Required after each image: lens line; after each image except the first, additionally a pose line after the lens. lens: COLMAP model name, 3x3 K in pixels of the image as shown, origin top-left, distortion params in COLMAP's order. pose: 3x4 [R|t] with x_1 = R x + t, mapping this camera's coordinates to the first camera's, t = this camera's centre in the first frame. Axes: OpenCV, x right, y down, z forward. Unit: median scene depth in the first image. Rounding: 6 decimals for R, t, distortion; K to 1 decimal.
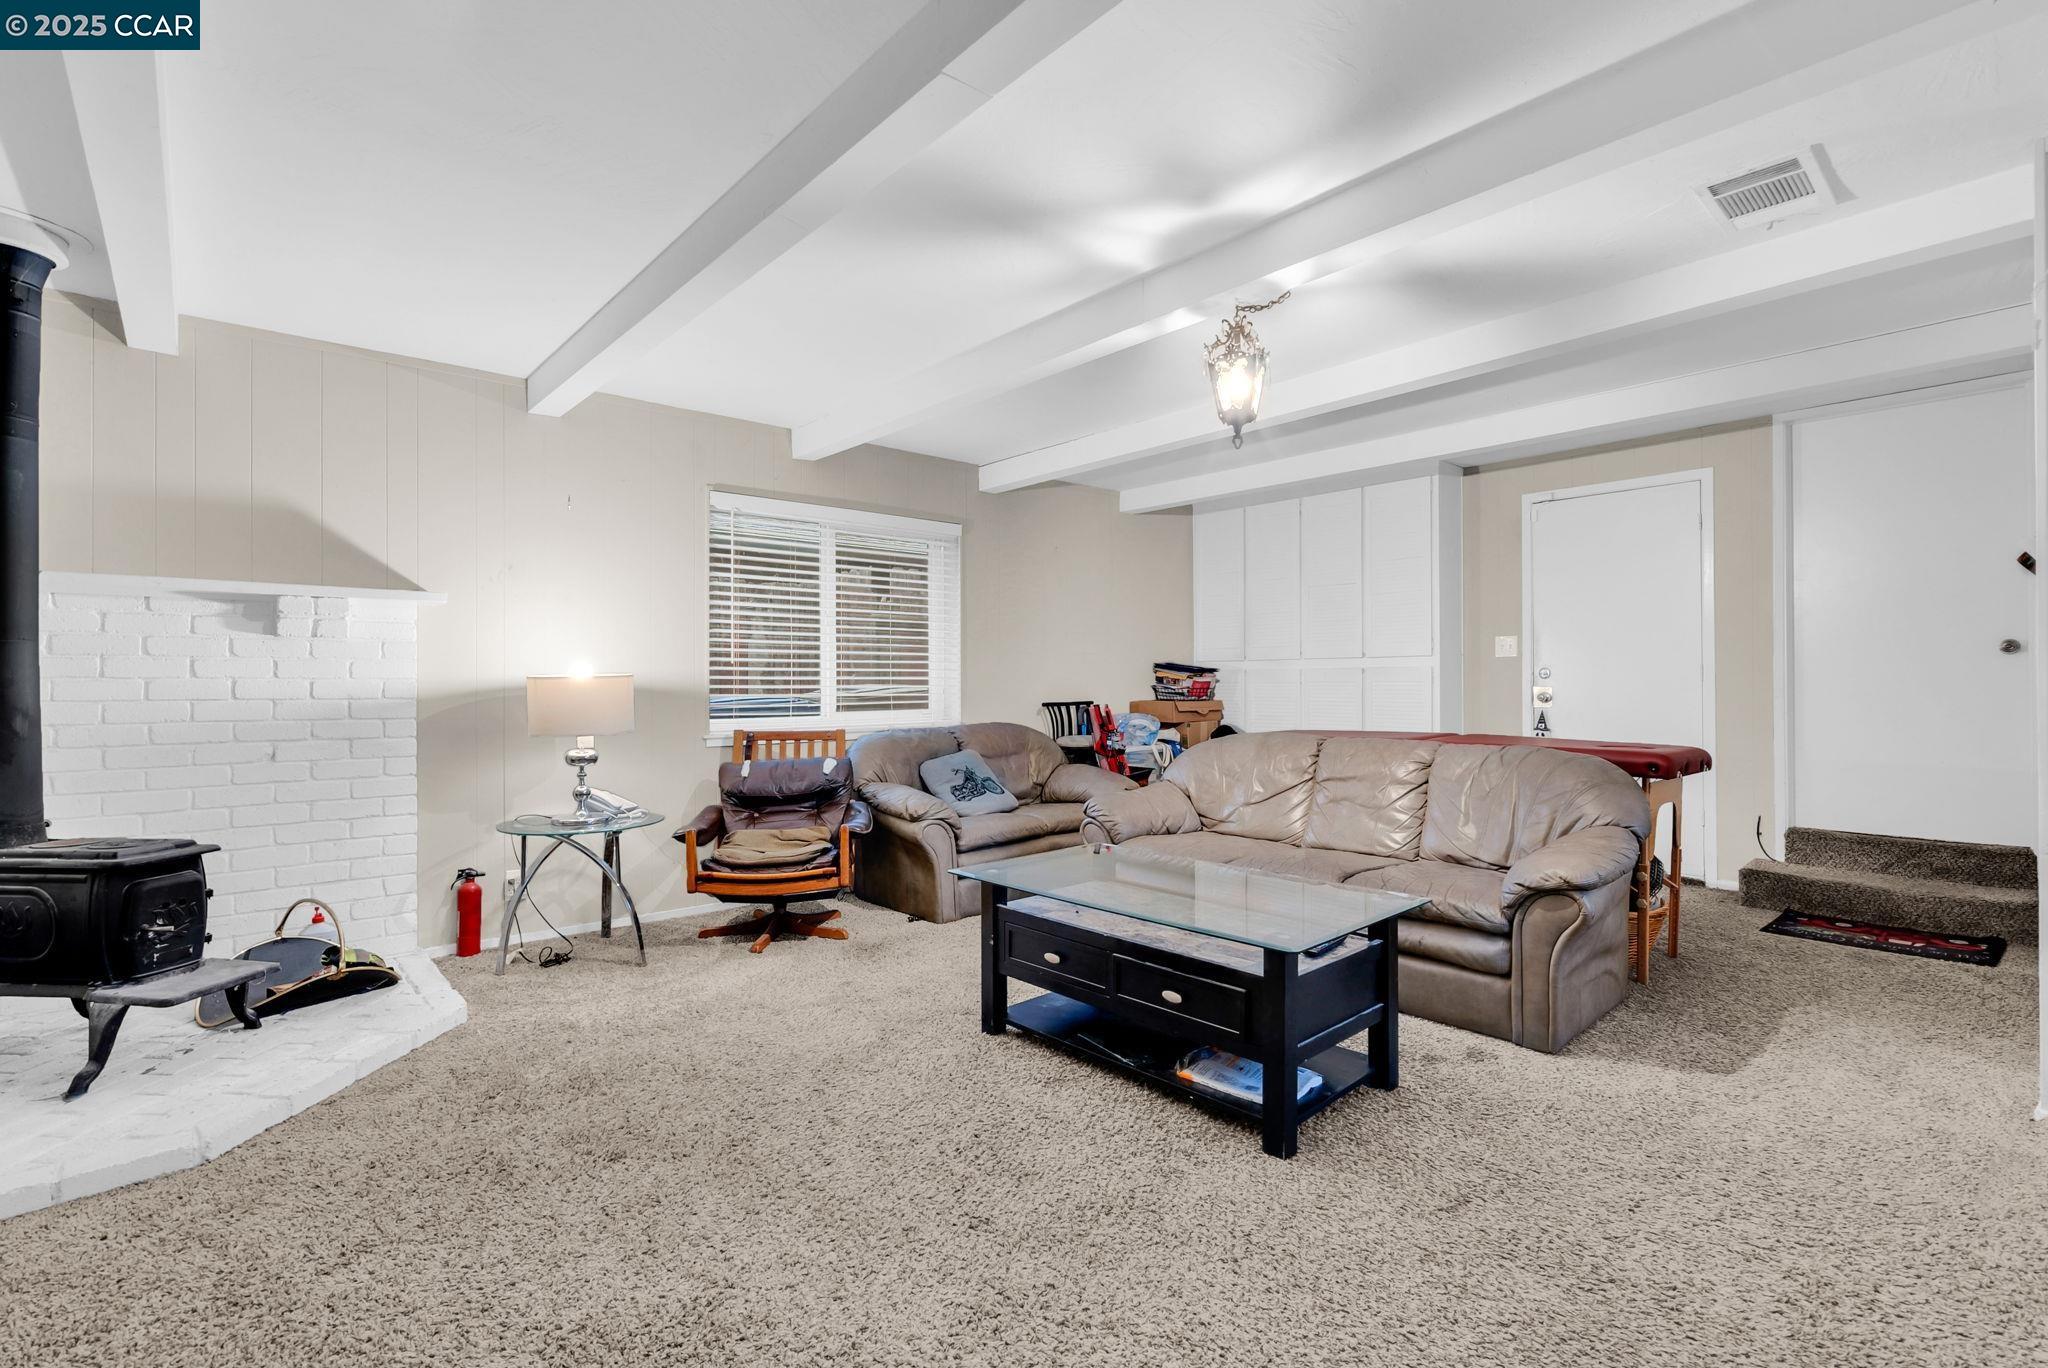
lens RADIAL K [[941.1, 0, 1022.1], [0, 941.1, 682.3], [0, 0, 1]] dist [0.001249, 0.001714]
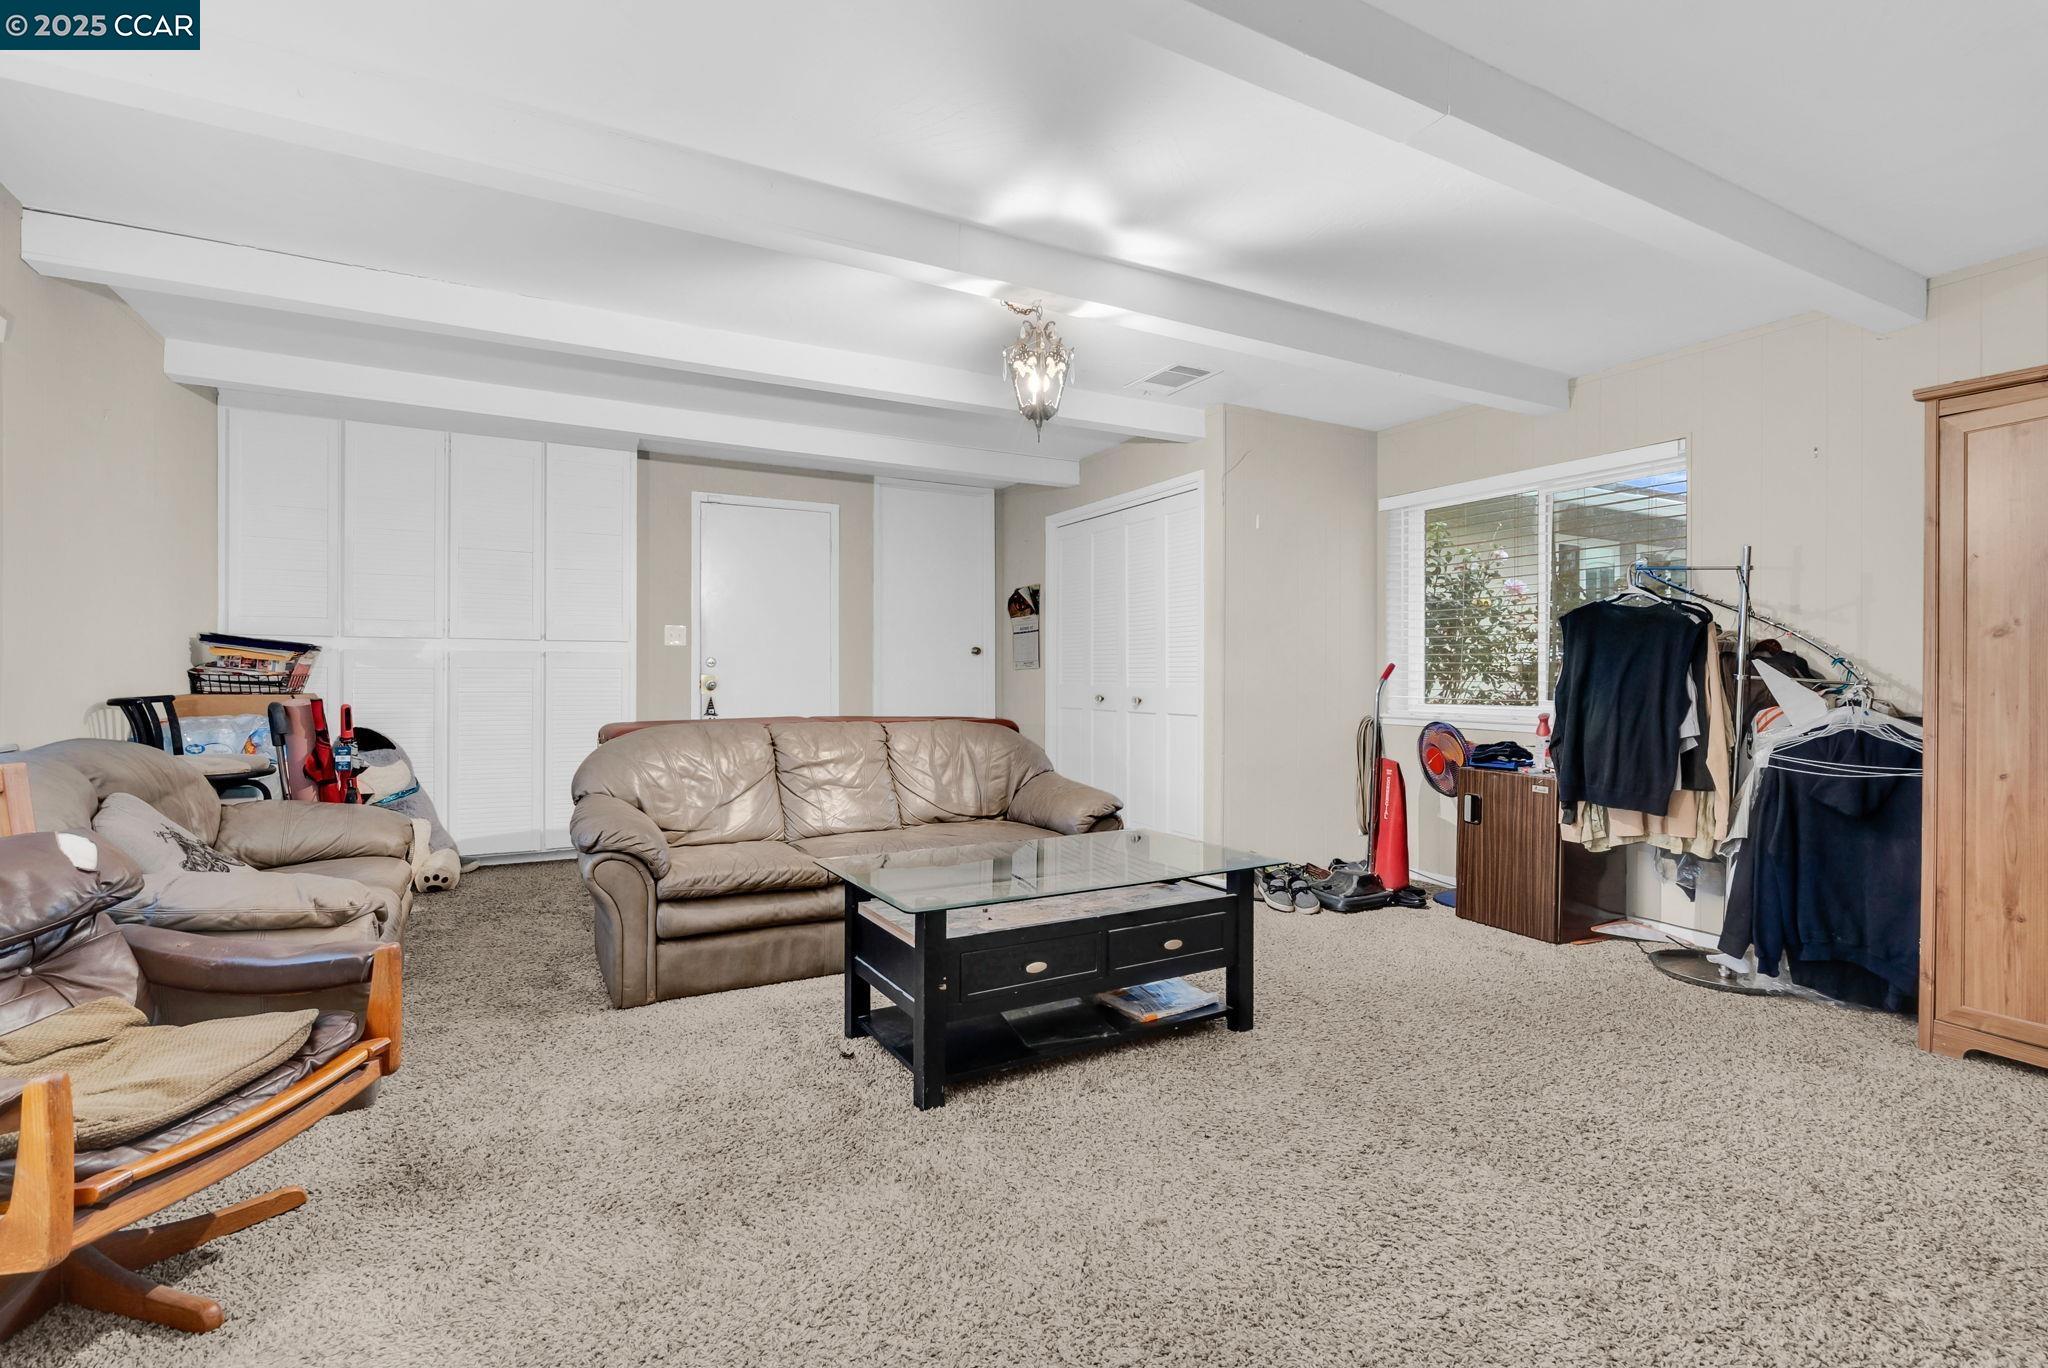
lens RADIAL K [[959.2, 0, 1026.8], [0, 959.2, 675.4], [0, 0, 1]] dist [0.000582, 0.000284]
pose [[0.202185, 0.006886, 0.979323, -0.518038], [-0.002247, 0.999976, -0.006567, 0.014302], [-0.979345, -0.000873, 0.202196, 0.496321]]
